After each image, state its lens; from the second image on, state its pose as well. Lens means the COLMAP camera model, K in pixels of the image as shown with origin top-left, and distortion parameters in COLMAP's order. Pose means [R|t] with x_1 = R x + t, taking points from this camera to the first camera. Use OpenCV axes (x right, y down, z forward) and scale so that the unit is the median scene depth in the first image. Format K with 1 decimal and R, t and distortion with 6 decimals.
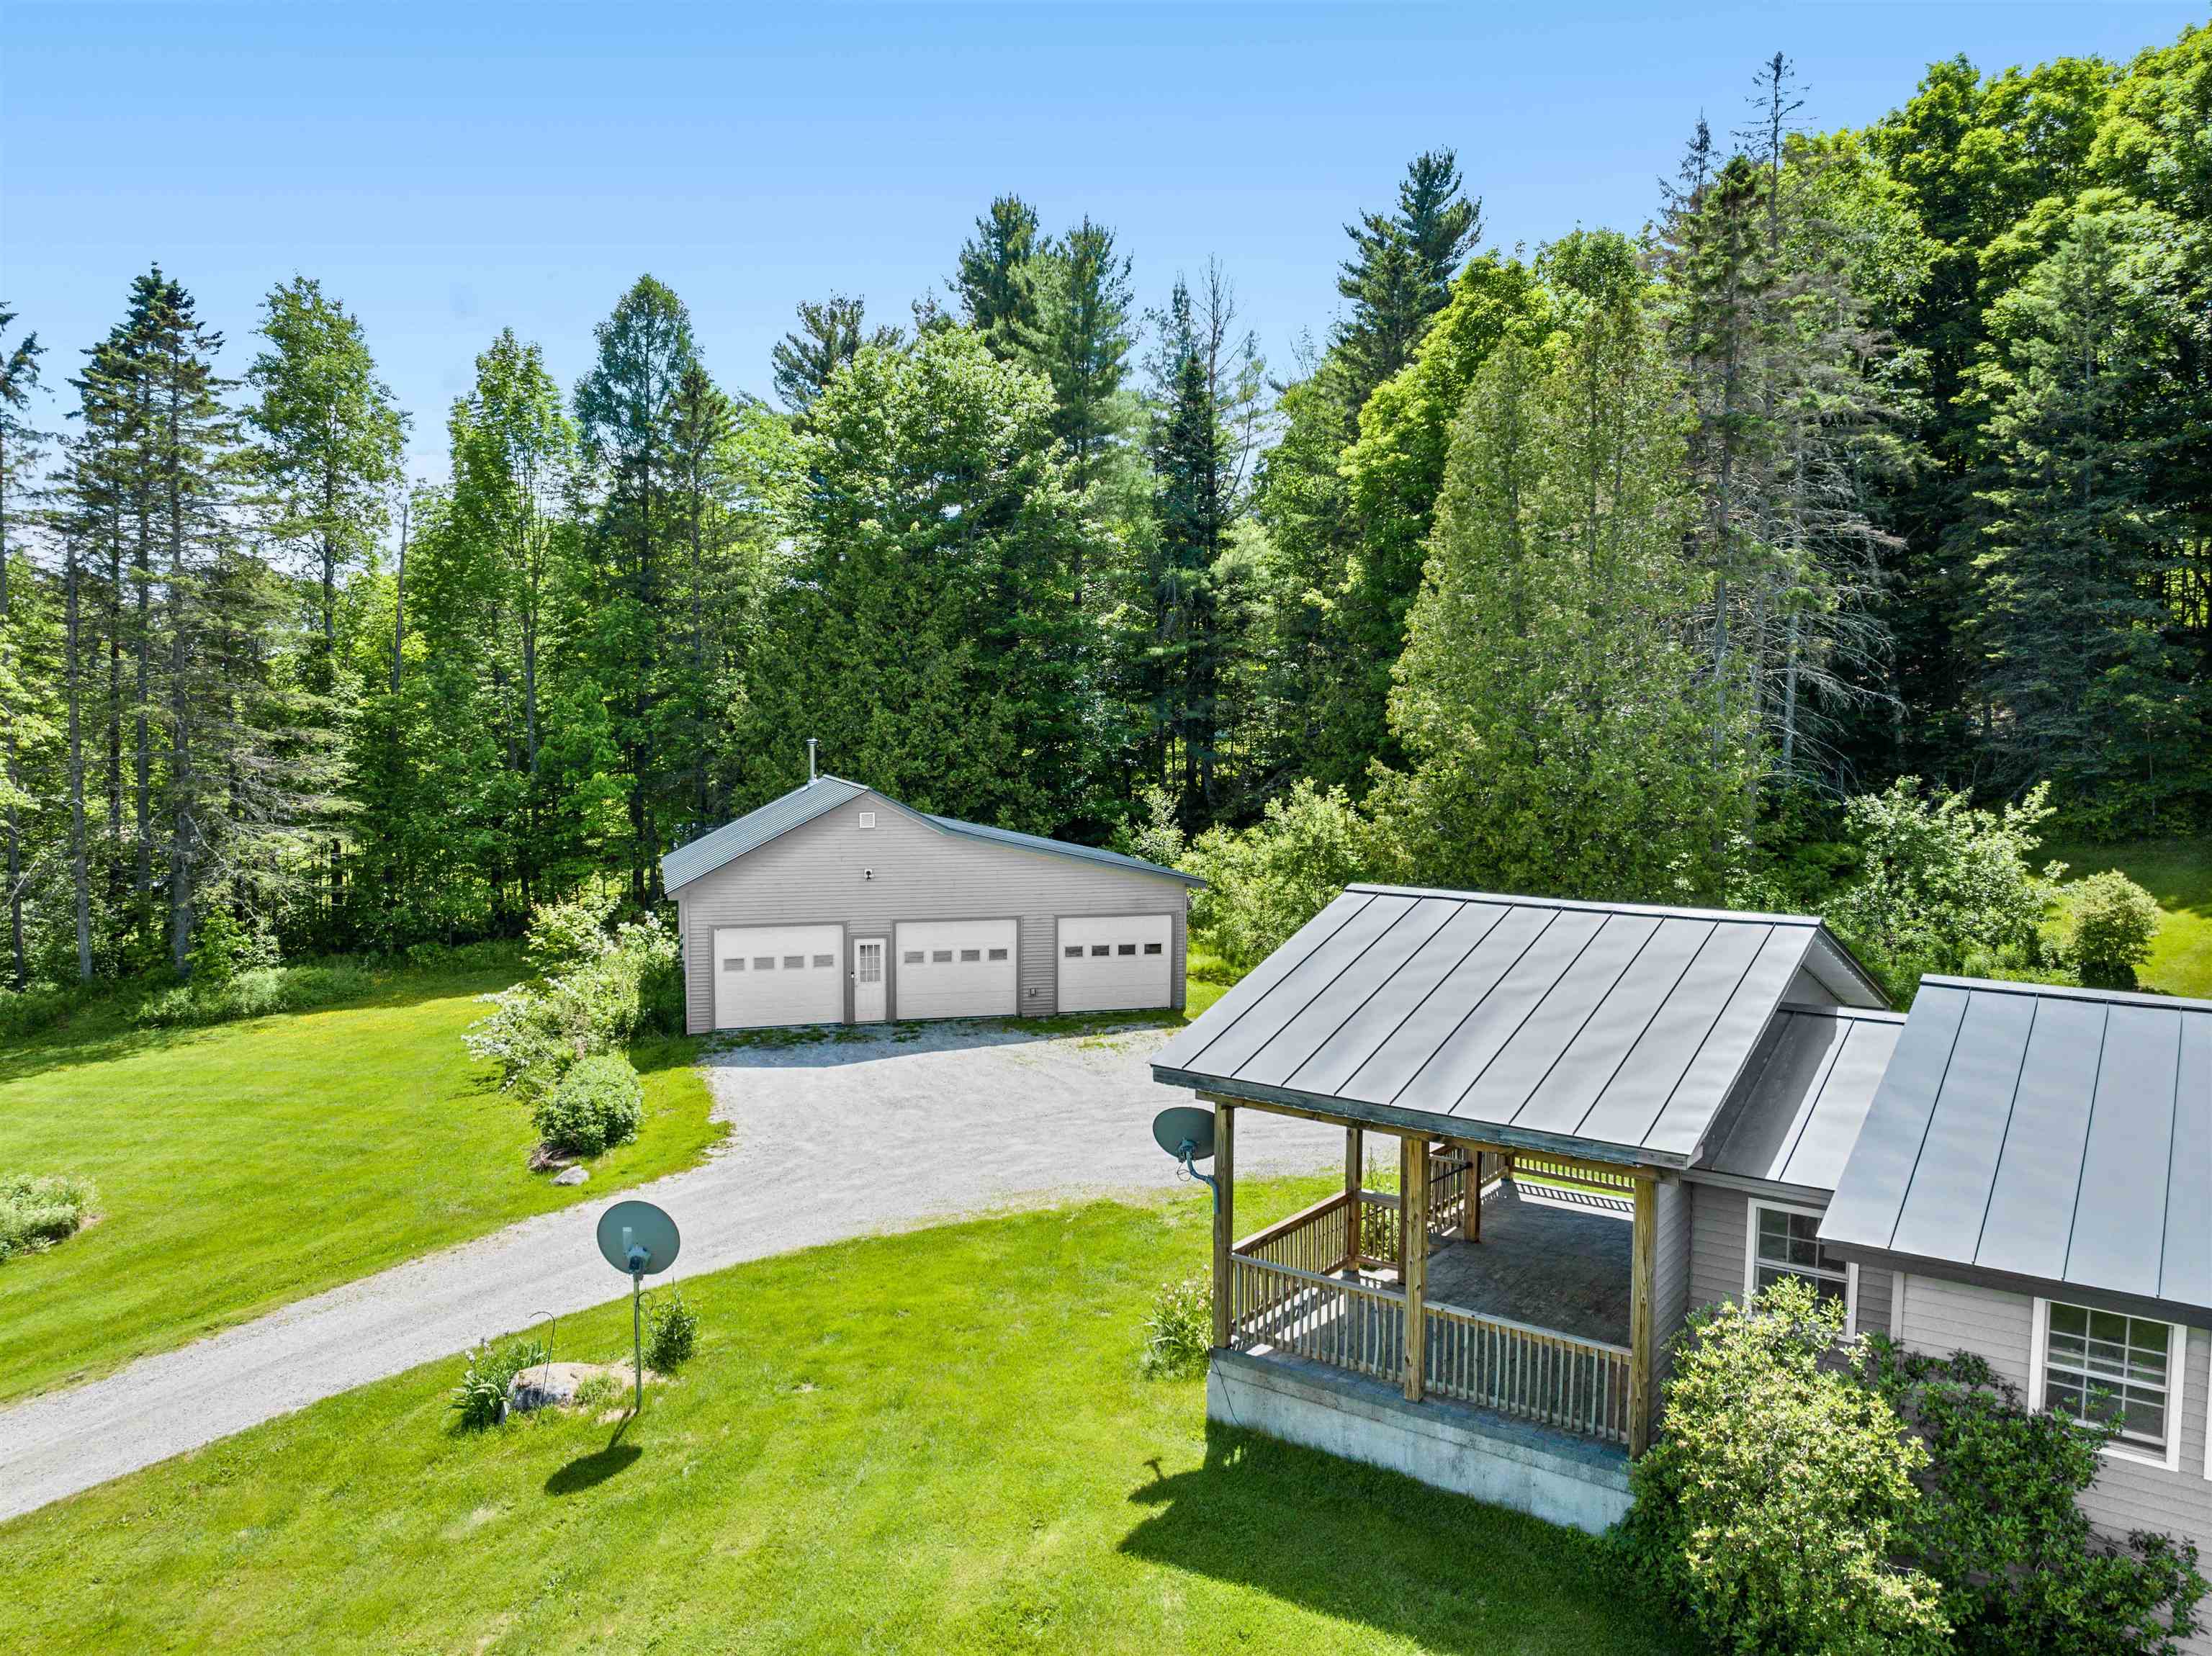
lens RADIAL K [[1550.6, 0, 1095.9], [0, 1550.6, 818.7], [0, 0, 1]] dist [-0.013804, -0.028655]
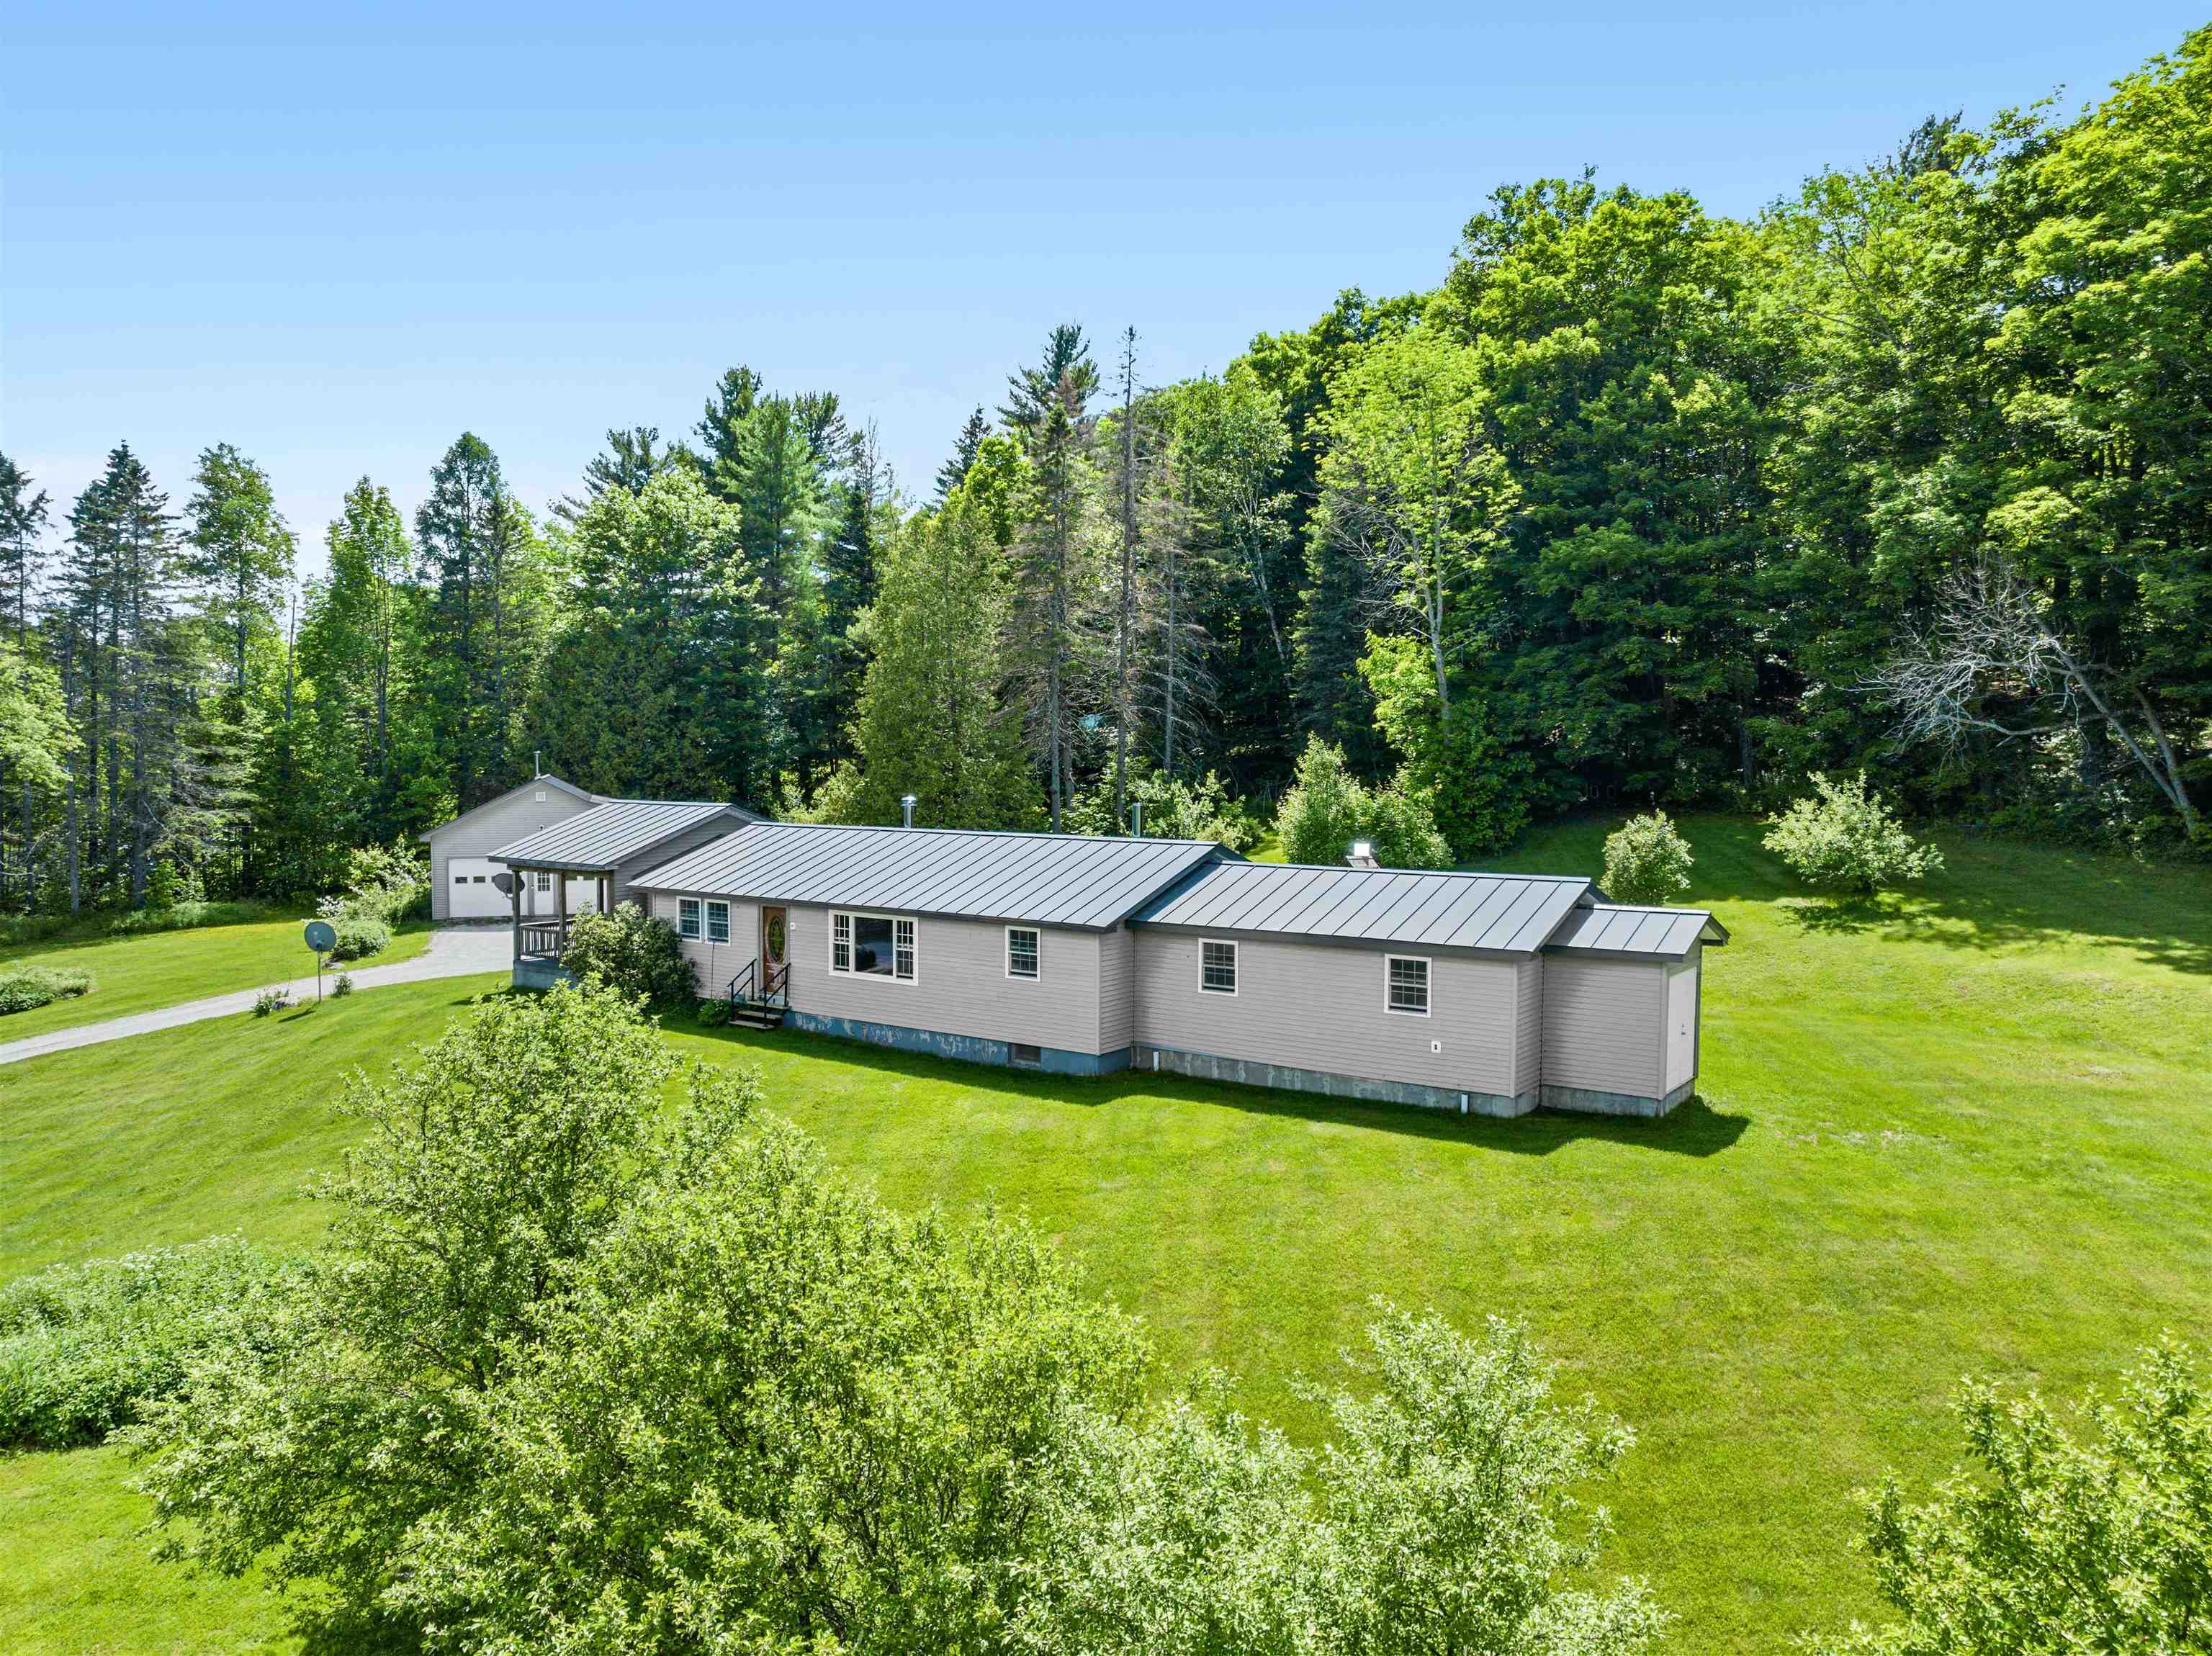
lens RADIAL K [[1566.1, 0, 1101.7], [0, 1566.1, 824.8], [0, 0, 1]] dist [-0.045279, 0.019084]
pose [[0.999757, -0.003049, 0.021819, 0.285005], [0.003369, 0.999887, -0.014650, 0.039051], [-0.021772, 0.014720, 0.999655, -0.482441]]
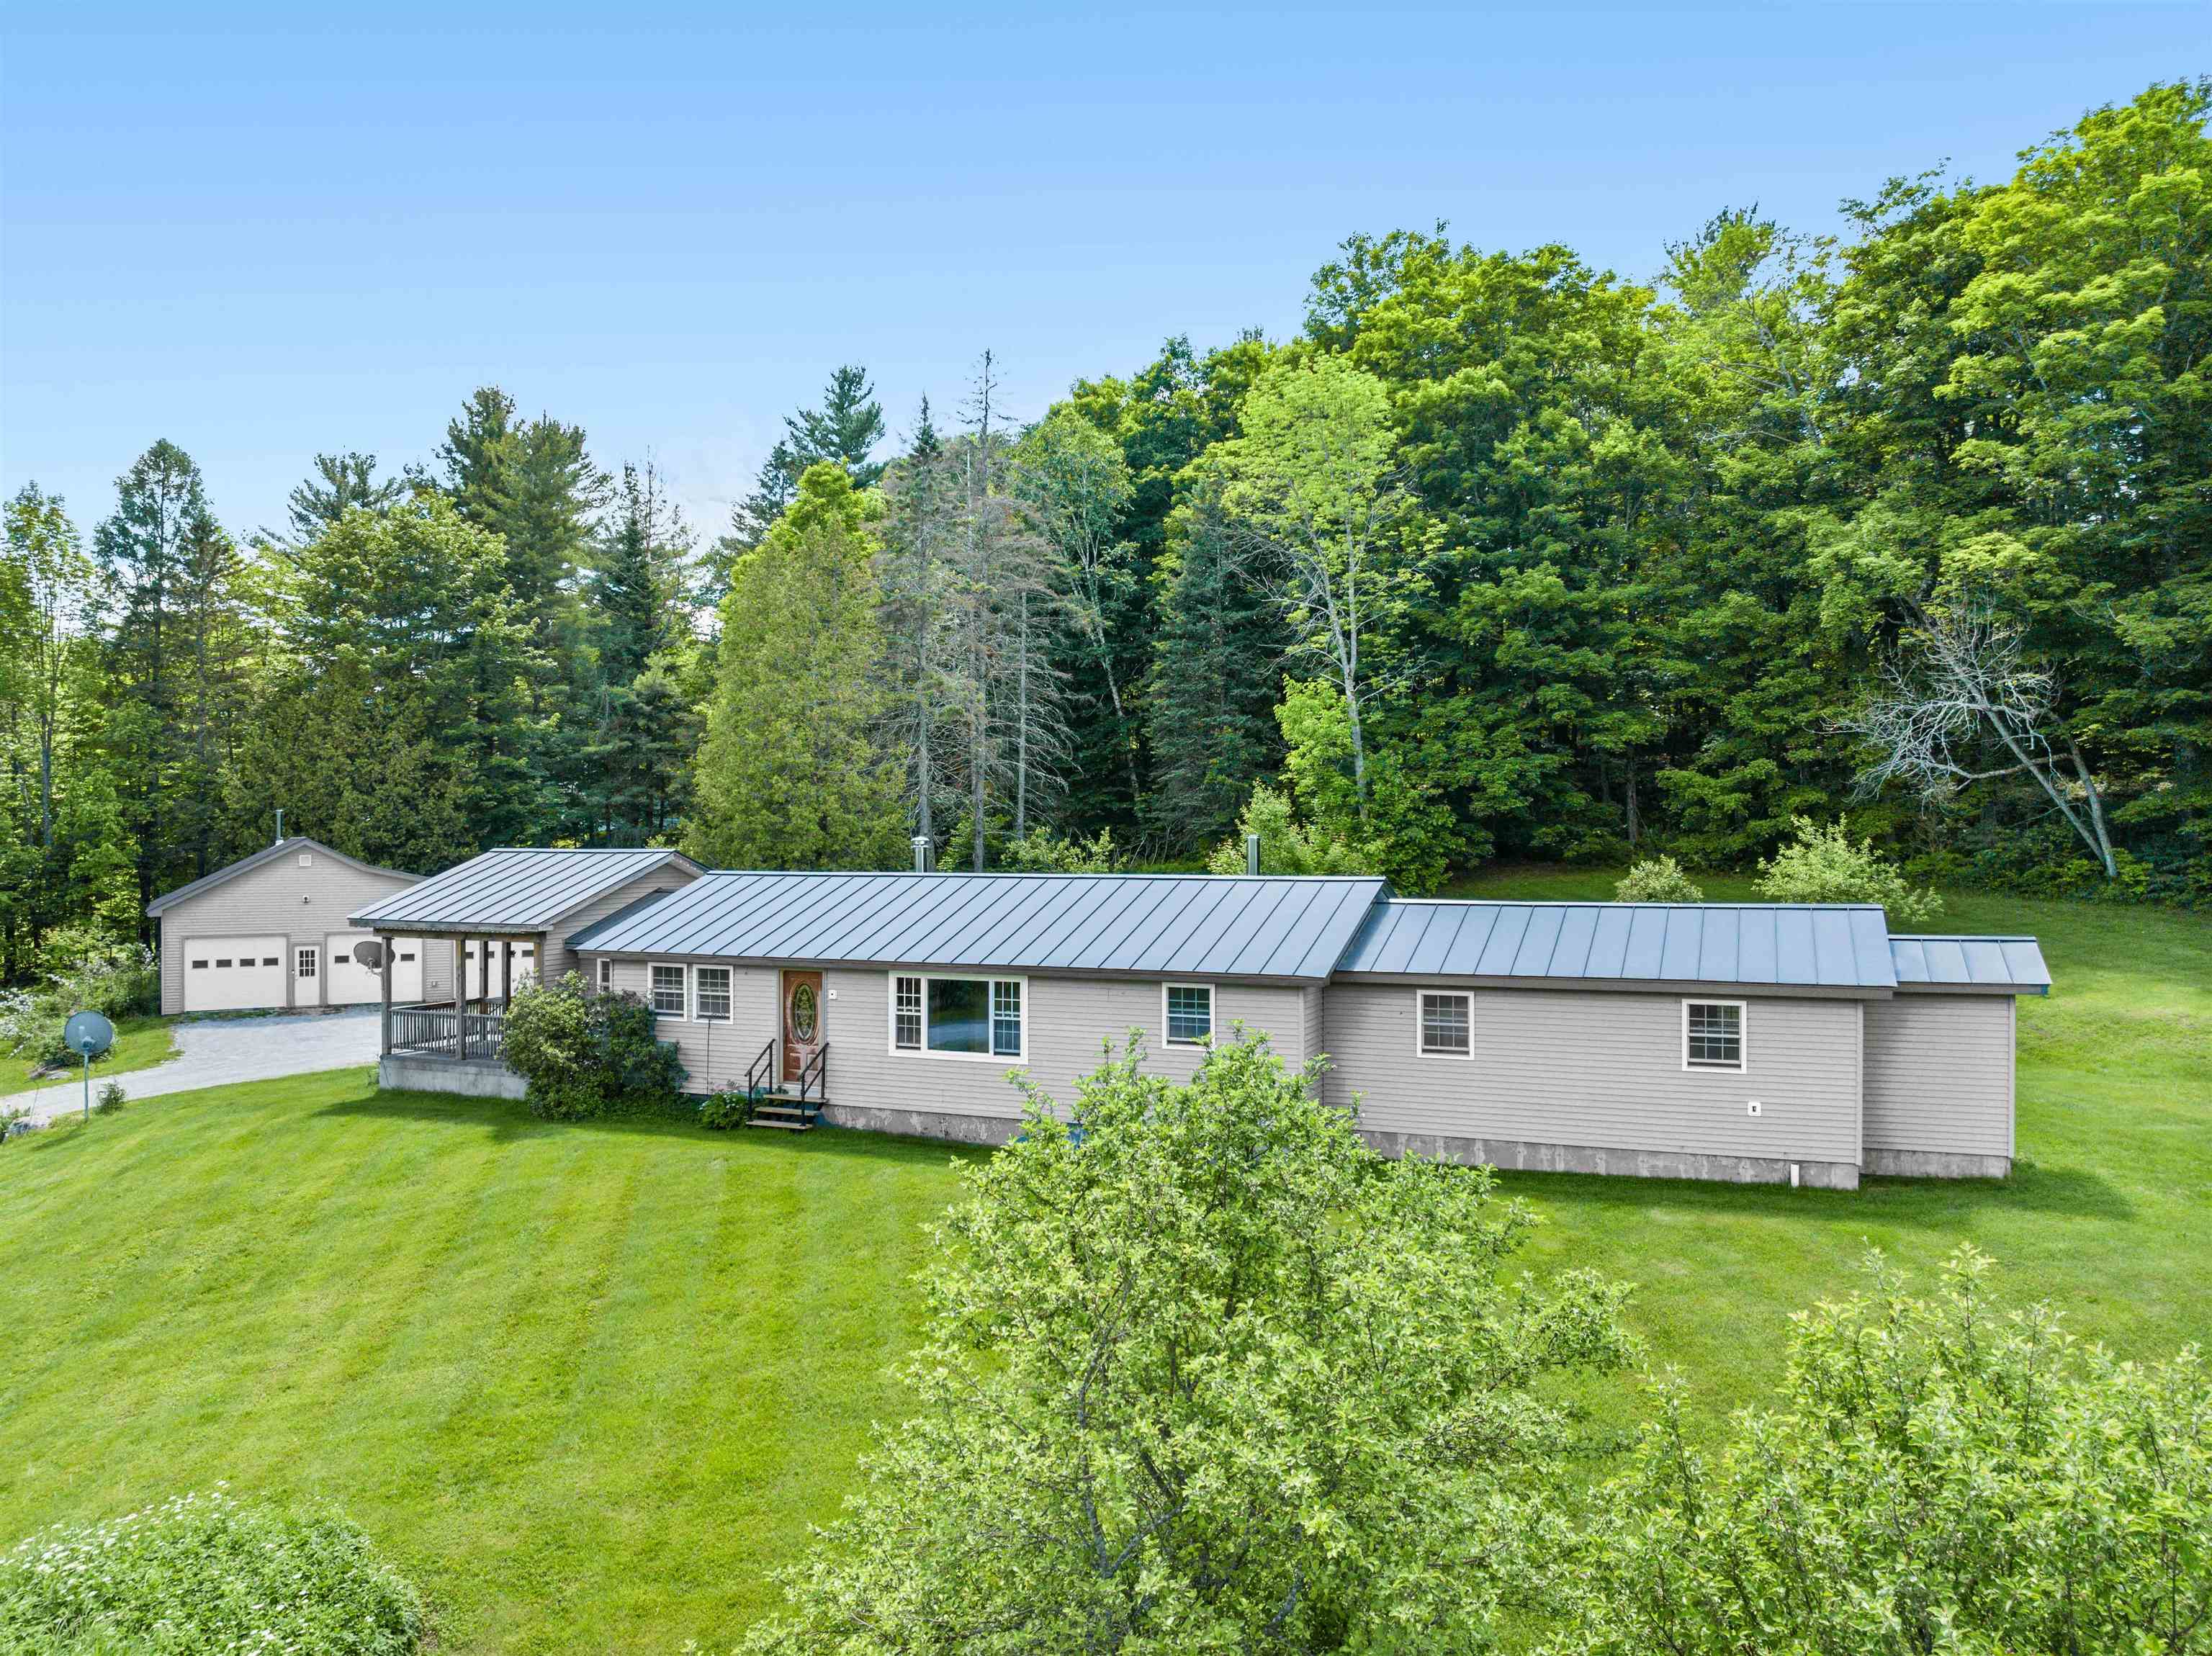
lens RADIAL K [[1566.1, 0, 1101.7], [0, 1566.1, 824.8], [0, 0, 1]] dist [-0.045279, 0.019084]
pose [[0.970150, -0.003364, 0.242483, 0.138977], [0.020610, 0.997430, -0.068622, 0.052254], [-0.241629, 0.071571, 0.967726, -0.351221]]
